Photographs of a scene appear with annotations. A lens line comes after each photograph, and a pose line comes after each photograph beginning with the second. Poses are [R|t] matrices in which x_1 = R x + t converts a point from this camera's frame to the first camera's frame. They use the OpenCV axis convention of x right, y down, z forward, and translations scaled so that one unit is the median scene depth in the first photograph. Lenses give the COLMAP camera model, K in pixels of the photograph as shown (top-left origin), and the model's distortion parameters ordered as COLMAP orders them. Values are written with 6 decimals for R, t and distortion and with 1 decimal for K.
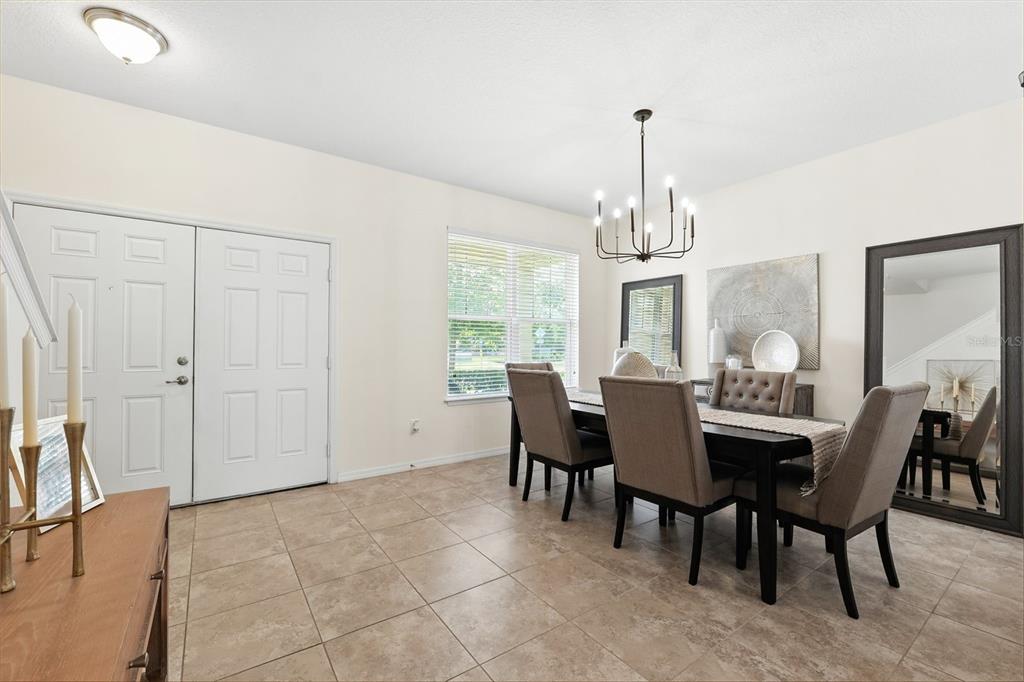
lens RADIAL K [[418.8, 0, 512.0], [0, 418.8, 341.0], [0, 0, 1]] dist [-0.000468, -0.009057]
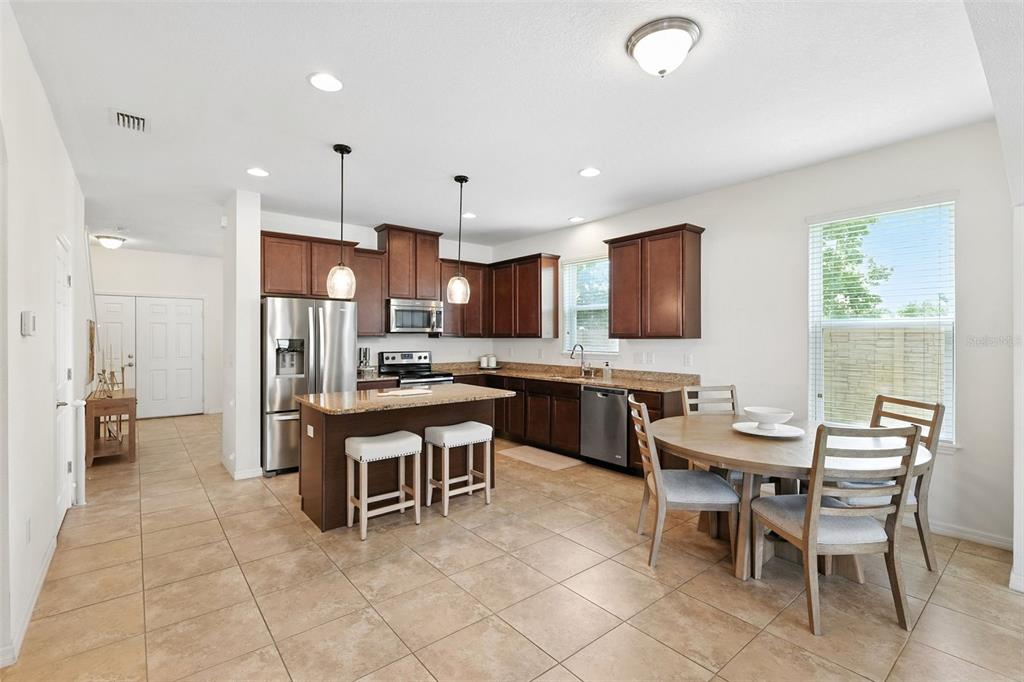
lens RADIAL K [[460.7, 0, 516.3], [0, 460.7, 337.2], [0, 0, 1]] dist [-0.012644, 0.000146]
pose [[0.997520, -0.006821, 0.070052, 1.121791], [0.005863, 0.999887, 0.013869, -0.076504], [-0.070139, -0.013424, 0.997447, -1.617366]]
